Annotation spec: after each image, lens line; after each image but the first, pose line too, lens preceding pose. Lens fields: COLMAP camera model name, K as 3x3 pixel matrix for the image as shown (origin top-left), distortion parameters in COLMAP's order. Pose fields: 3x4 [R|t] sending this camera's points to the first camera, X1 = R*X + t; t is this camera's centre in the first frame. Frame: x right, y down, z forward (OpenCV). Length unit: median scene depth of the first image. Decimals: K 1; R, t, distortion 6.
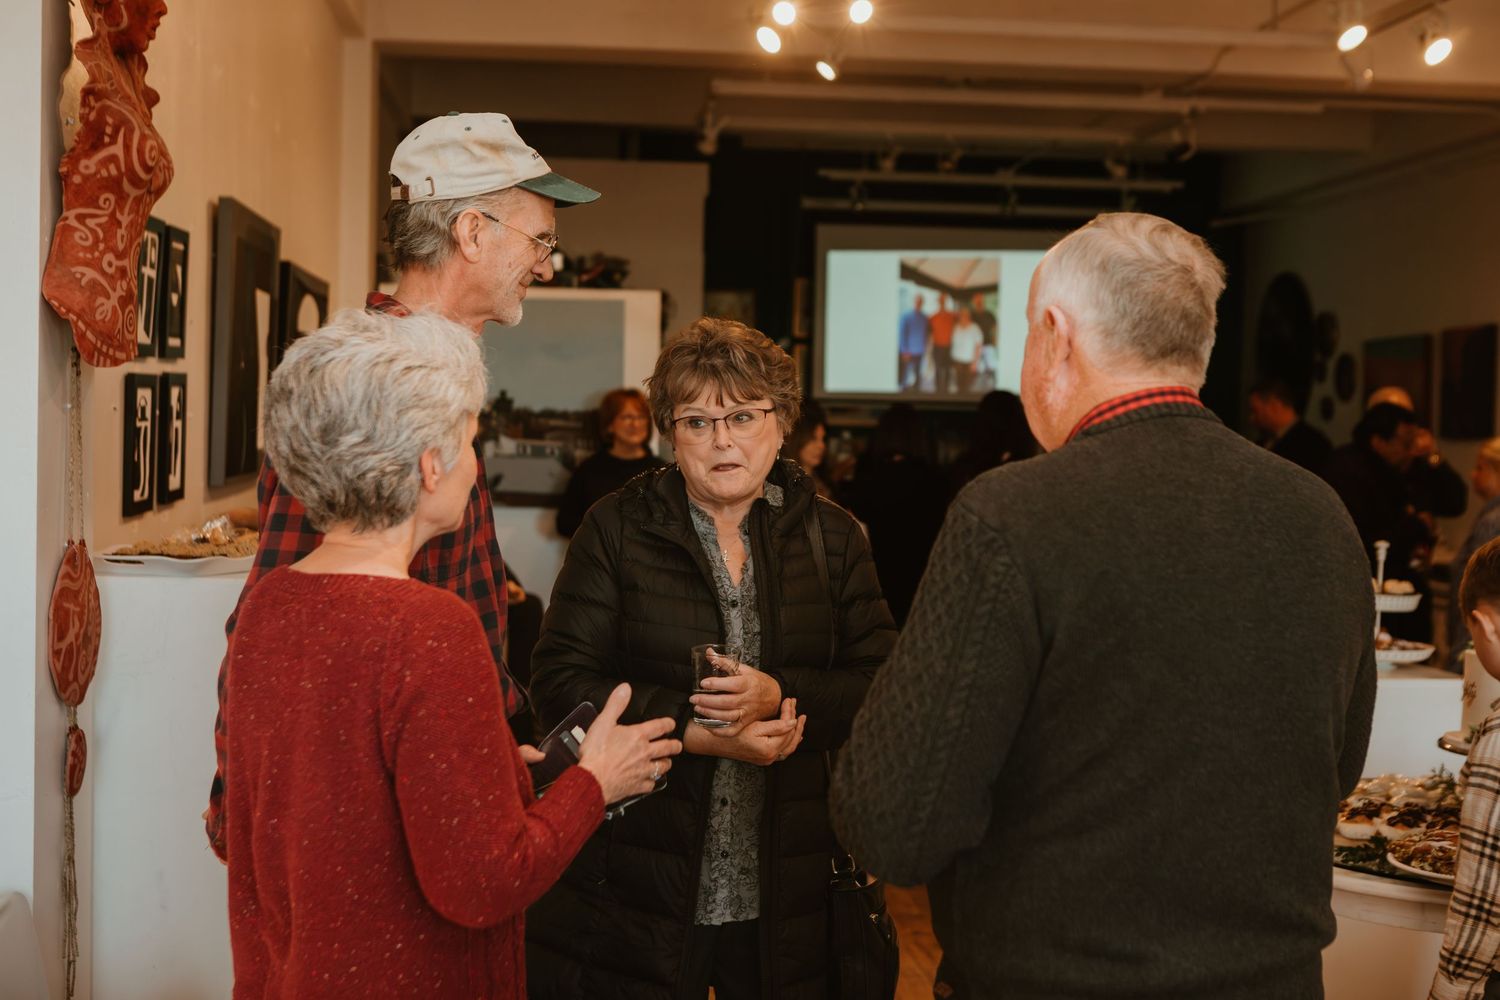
lens RADIAL K [[2199.3, 0, 750.0], [0, 2199.3, 500.0], [0, 0, 1]] dist [-0.003360, -0.001892]
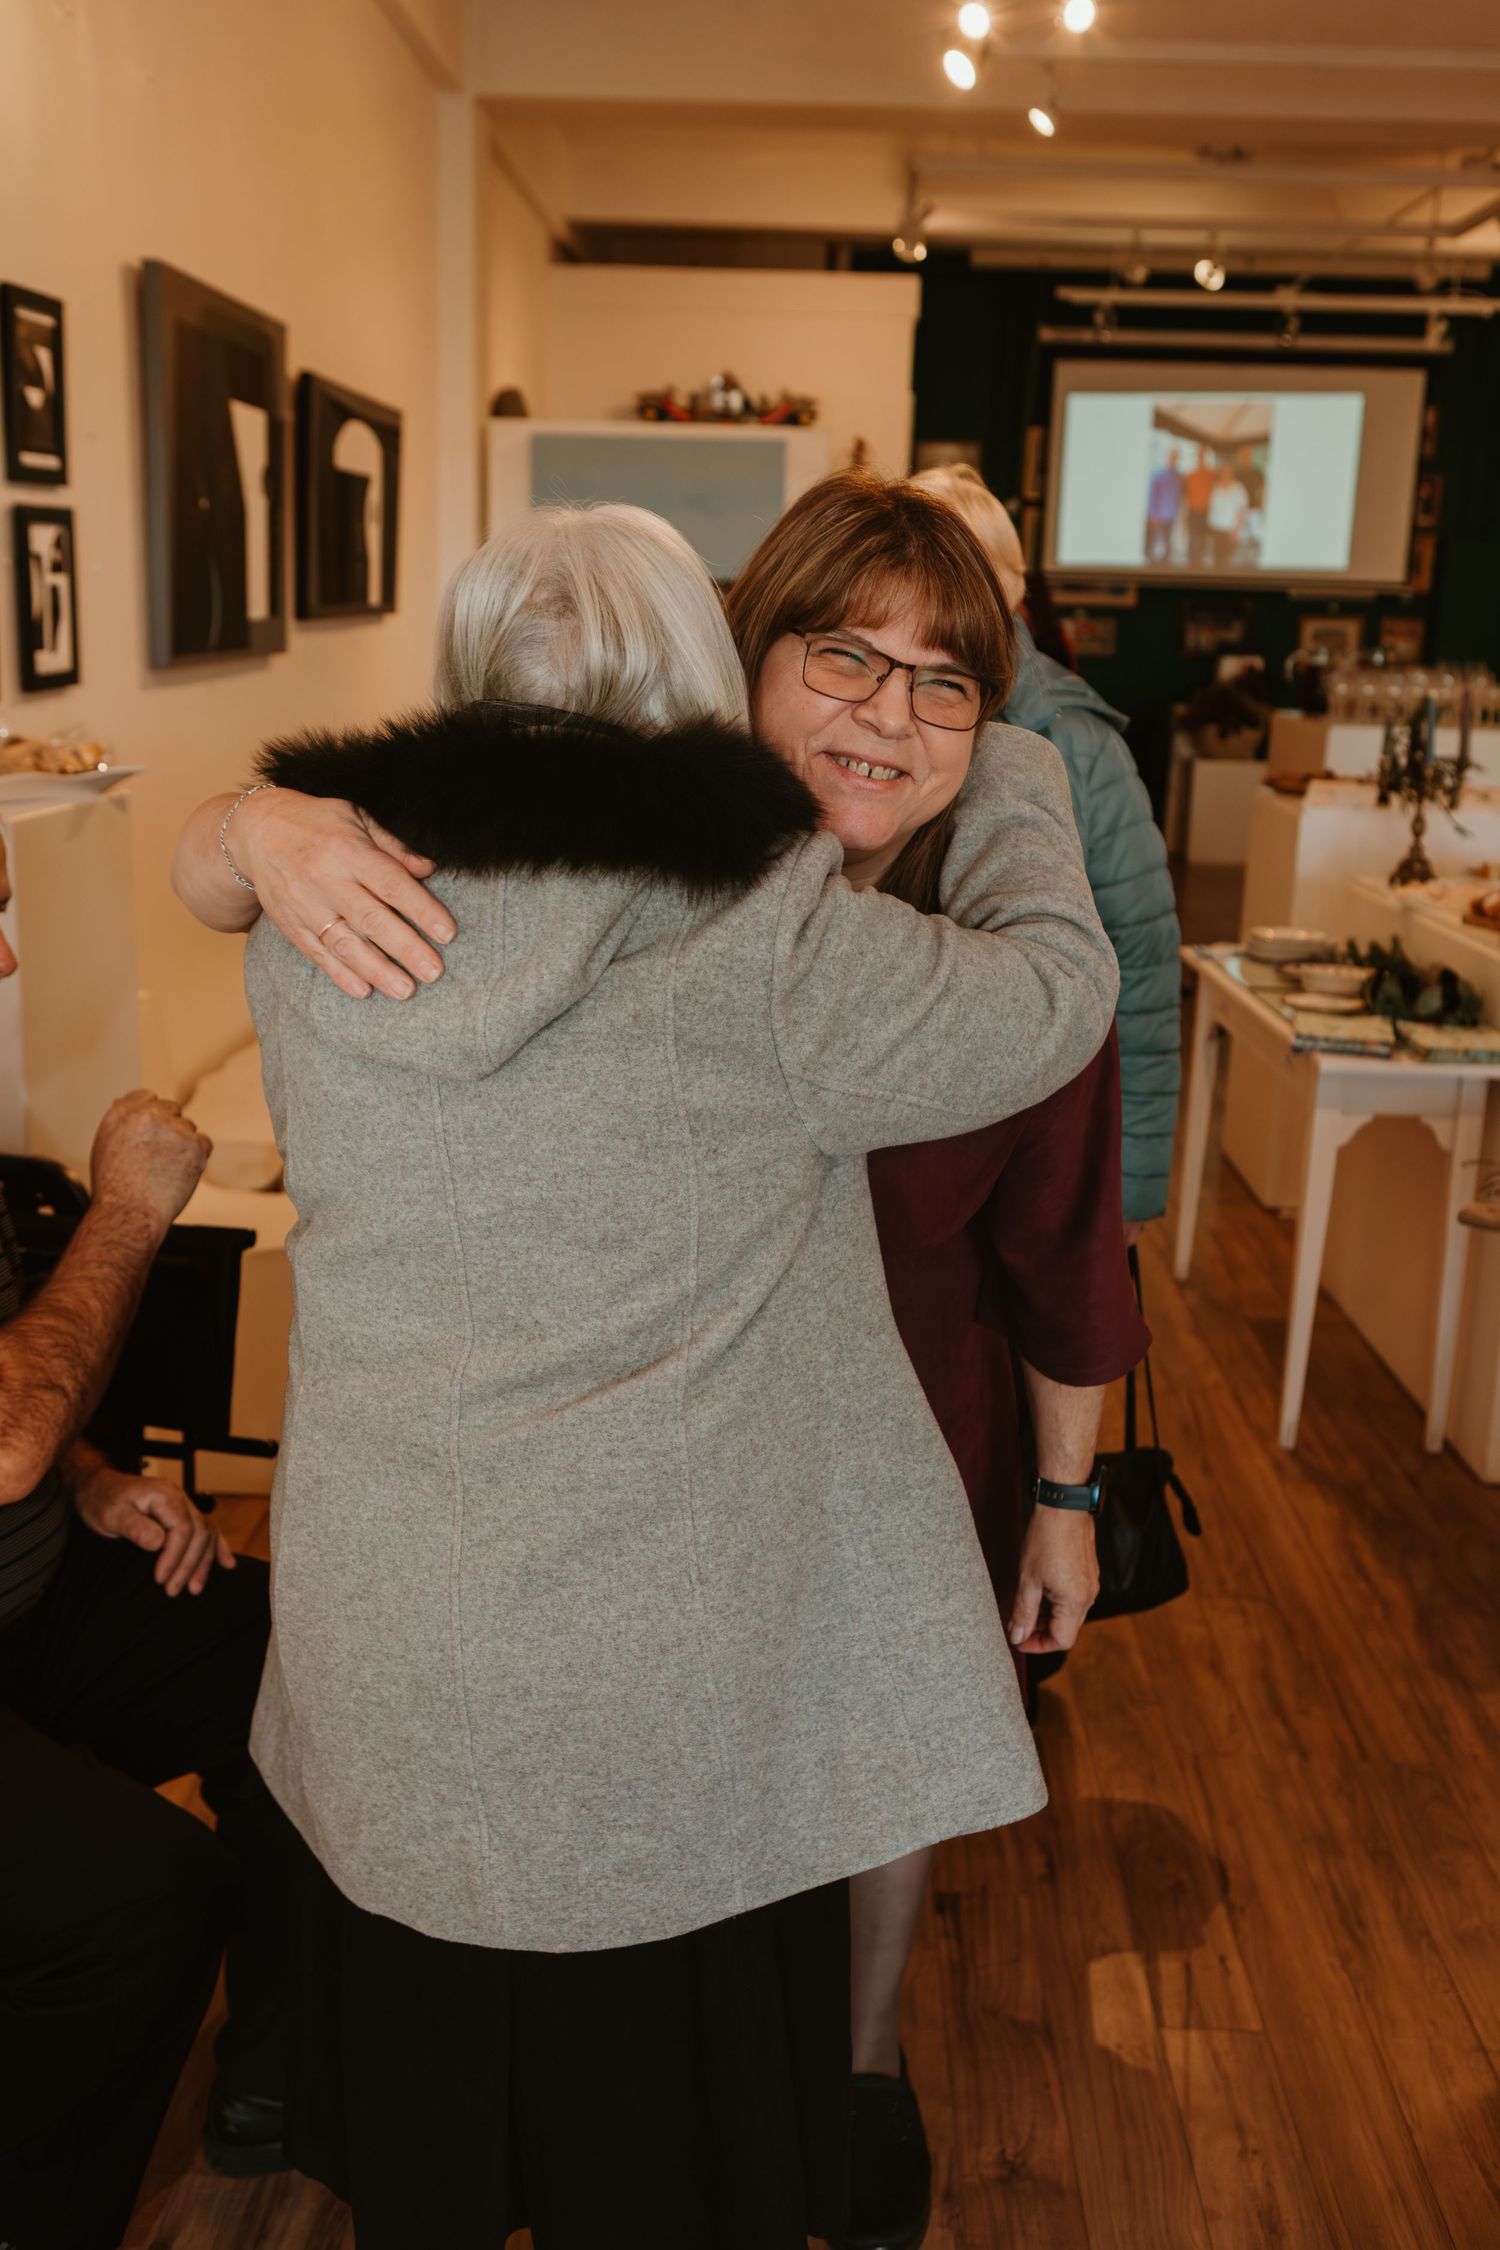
lens RADIAL K [[2145.4, 0, 750.0], [0, 2145.4, 1125.0], [0, 0, 1]] dist [-0.001031, 0.019189]
pose [[0.992295, 0.038191, -0.117864, 0.024578], [-0.013740, 0.979358, 0.201665, -0.001899], [0.123133, -0.198492, 0.972337, 0.133963]]
